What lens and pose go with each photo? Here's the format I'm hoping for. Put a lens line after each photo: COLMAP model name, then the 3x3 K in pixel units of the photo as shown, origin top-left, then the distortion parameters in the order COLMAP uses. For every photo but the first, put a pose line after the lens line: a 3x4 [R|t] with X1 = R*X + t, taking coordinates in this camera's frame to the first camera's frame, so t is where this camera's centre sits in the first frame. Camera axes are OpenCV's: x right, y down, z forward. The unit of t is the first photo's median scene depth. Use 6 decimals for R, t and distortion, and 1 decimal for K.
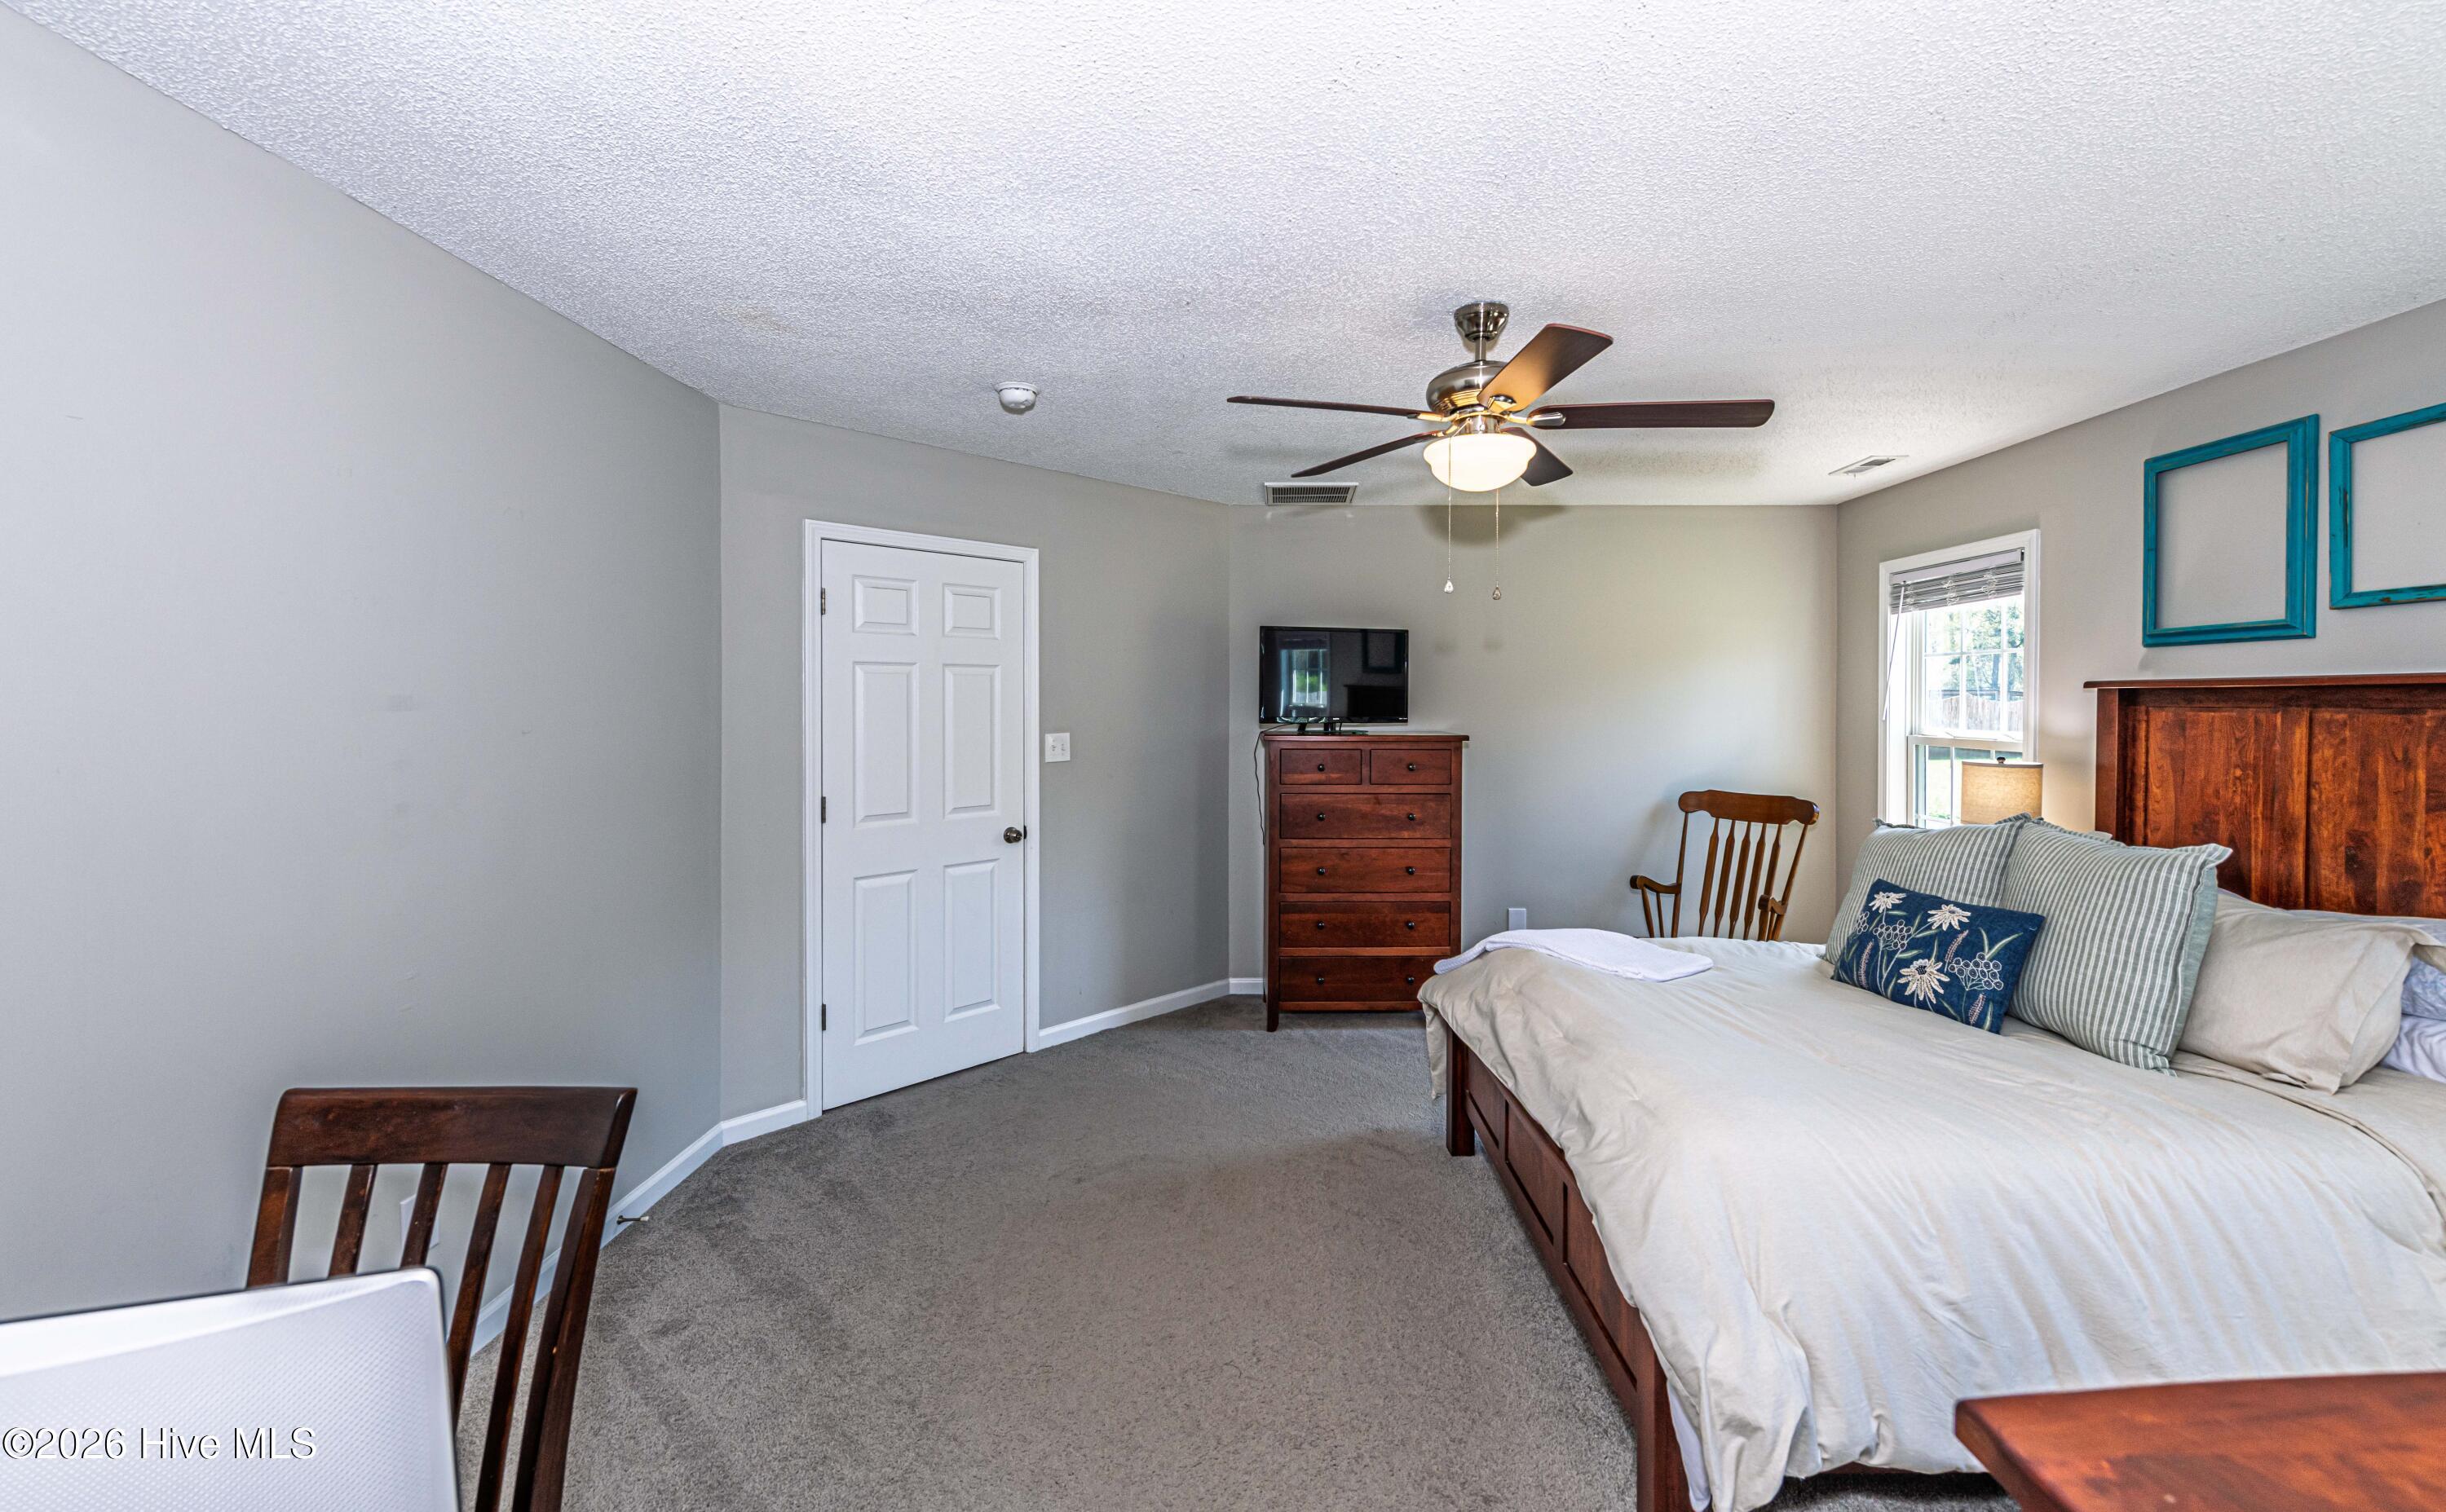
lens RADIAL K [[950.1, 0, 1244.7], [0, 950.1, 700.6], [0, 0, 1]] dist [0.000354, 0.000061]
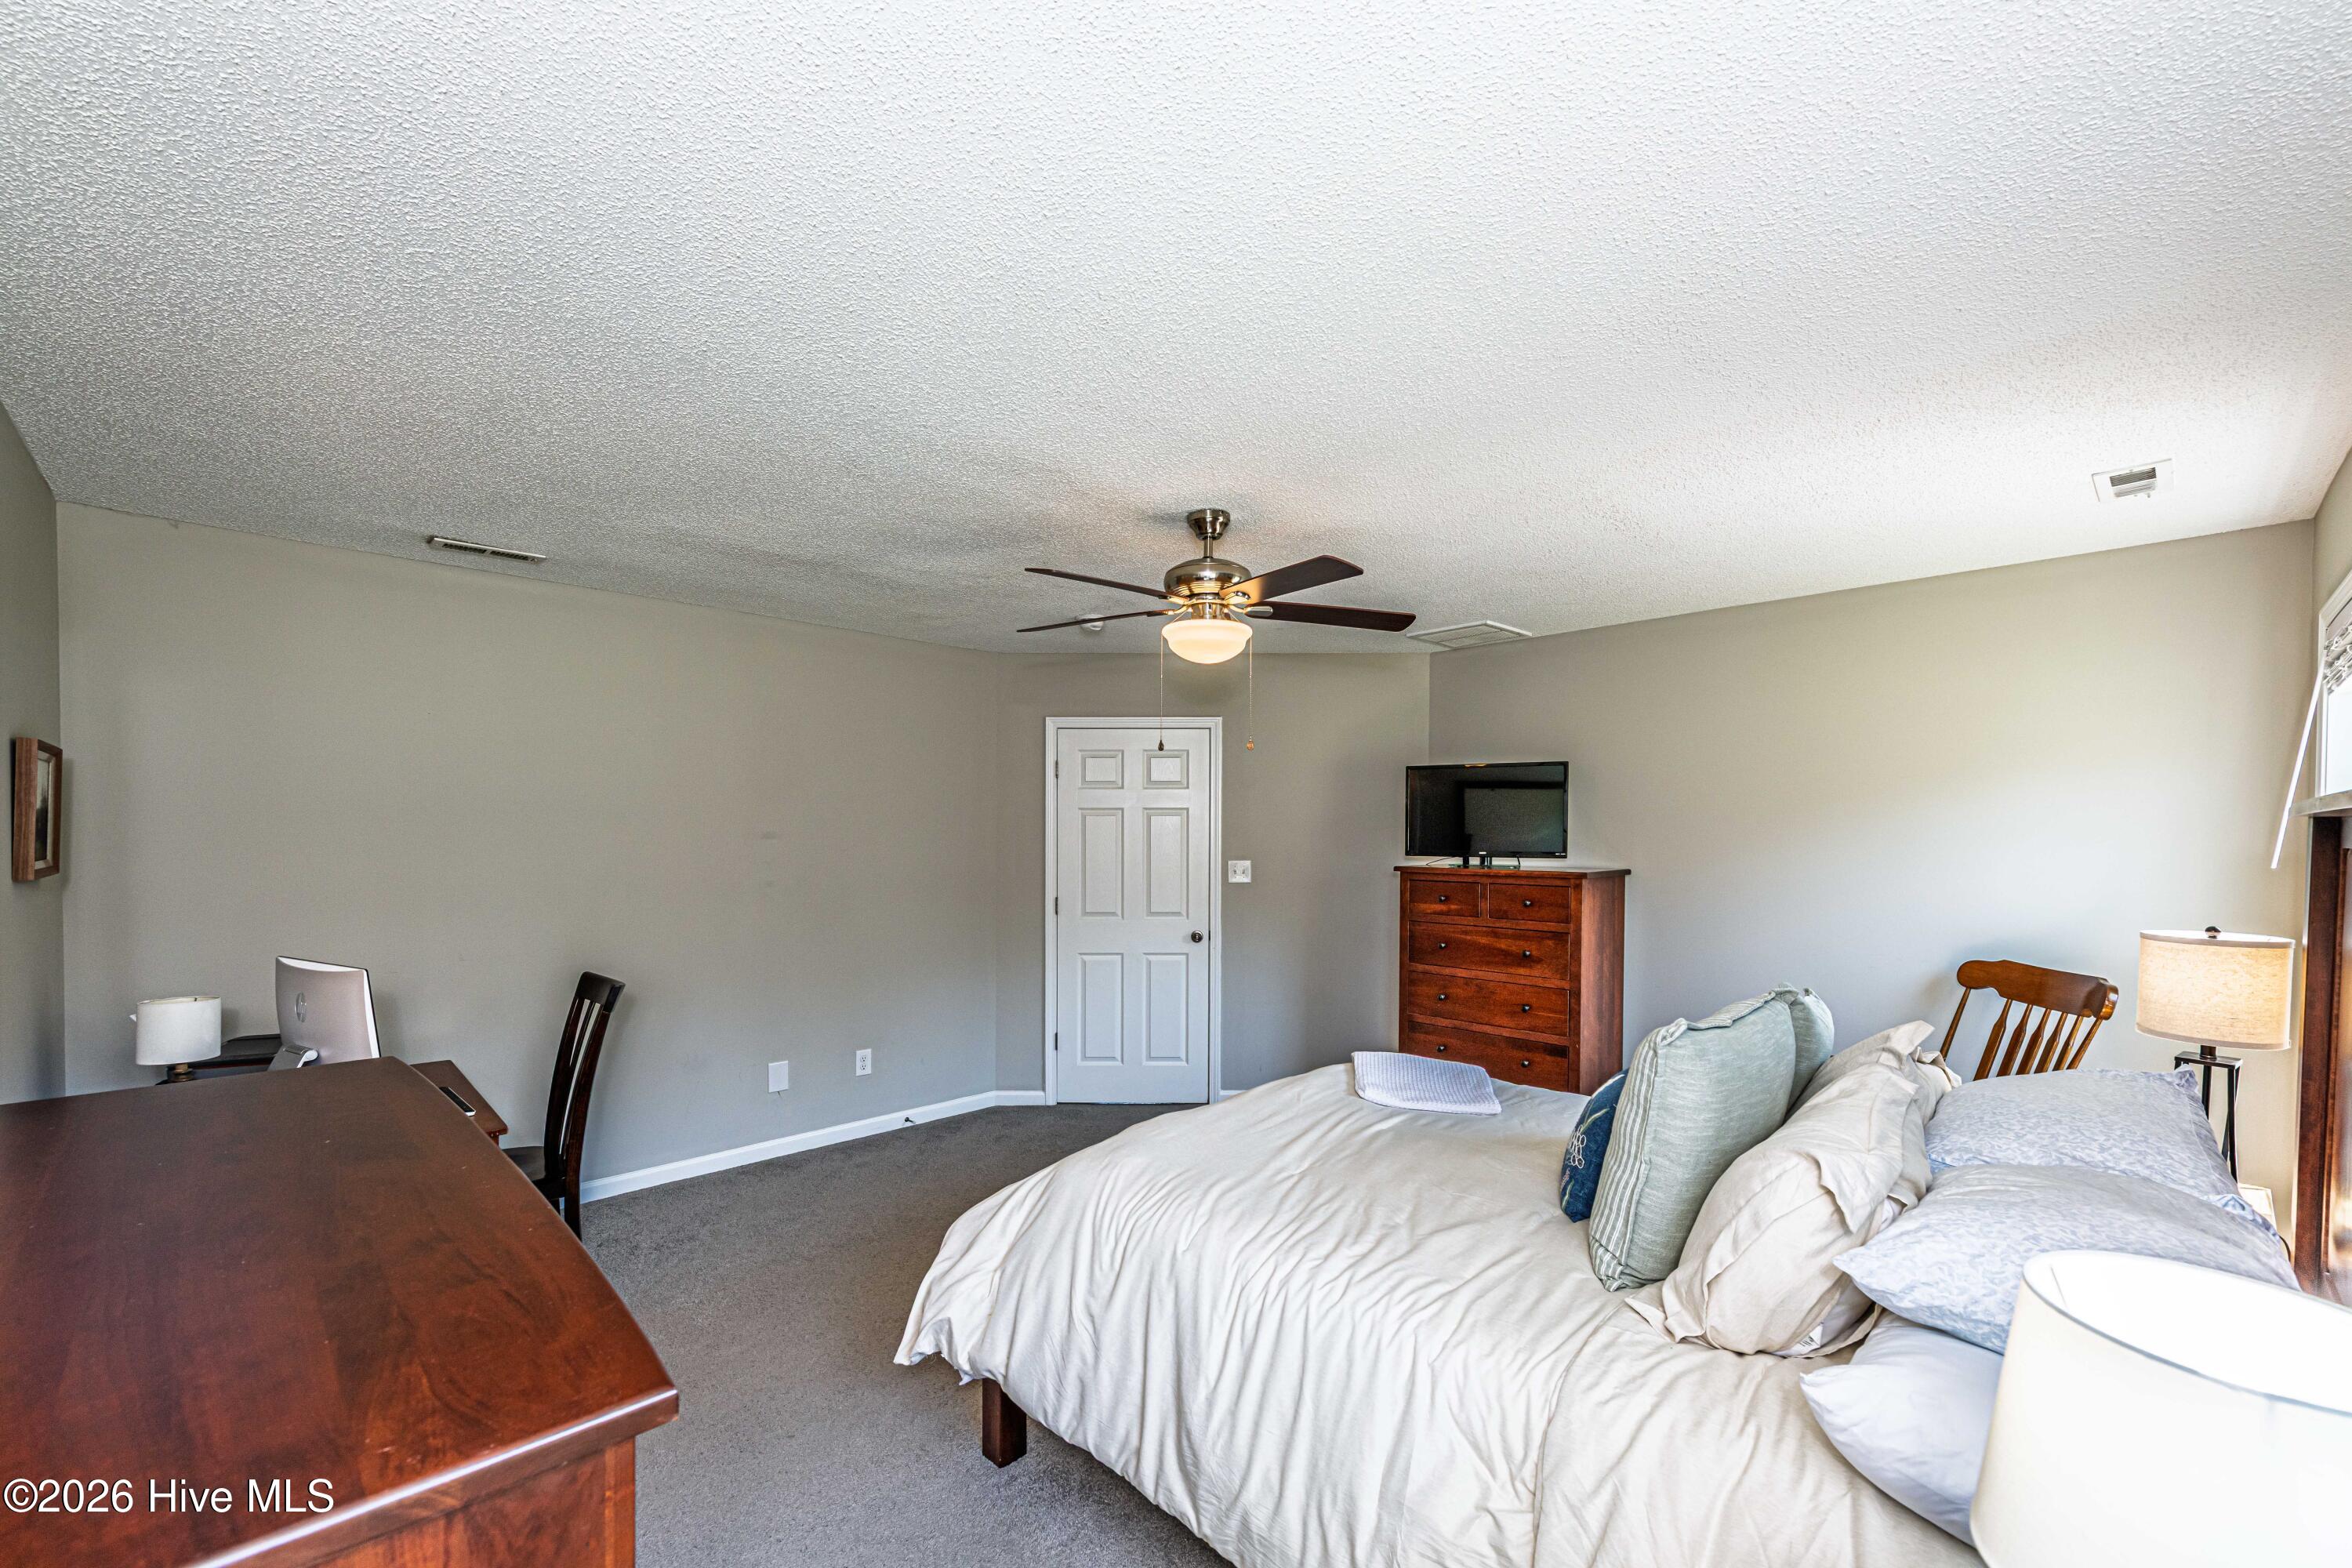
lens RADIAL K [[934.2, 0, 1171.0], [0, 934.2, 830.3], [0, 0, 1]] dist [0.009719, -0.001910]
pose [[0.703752, -0.000949, -0.710445, 0.752381], [0.002389, 0.999997, 0.001032, -0.008341], [0.710442, -0.002424, 0.703752, 0.072337]]
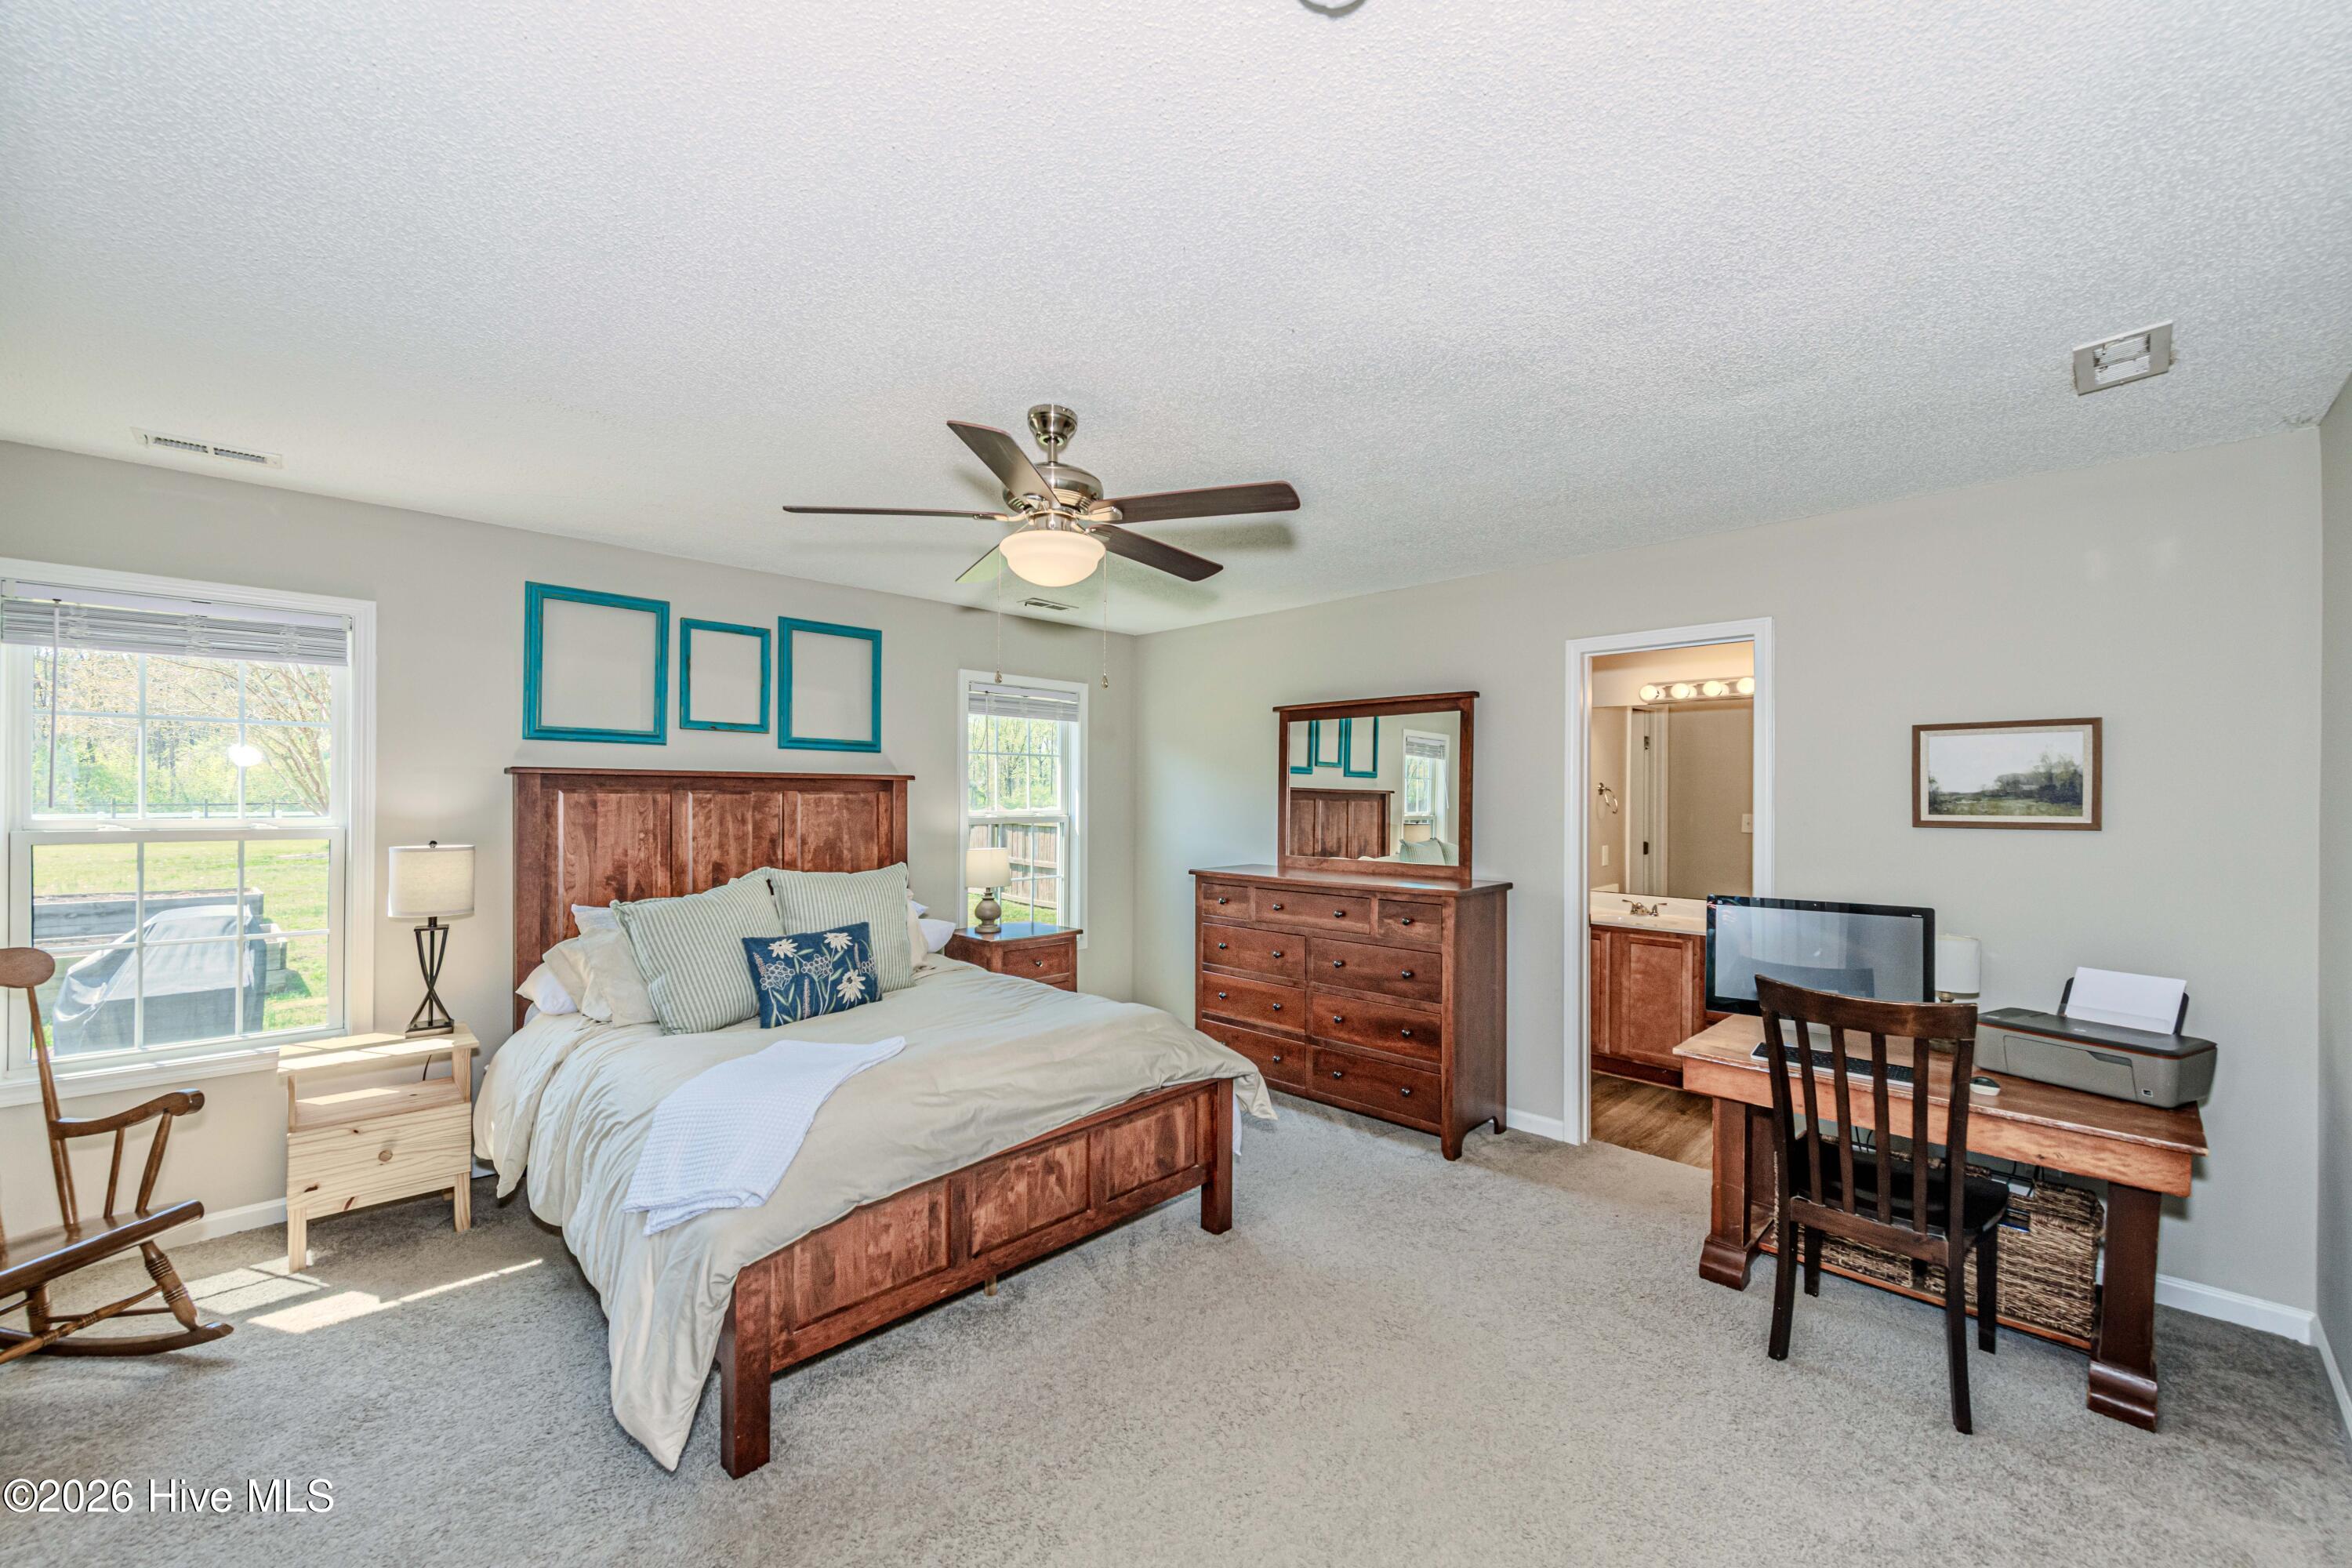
lens RADIAL K [[934.2, 0, 1153.9], [0, 934.2, 803.1], [0, 0, 1]] dist [0.009719, -0.001910]
pose [[-0.704978, -0.010468, 0.709152, -0.394044], [-0.007287, 0.999945, 0.007517, 0.007910], [-0.709191, 0.000132, -0.705016, 1.145355]]
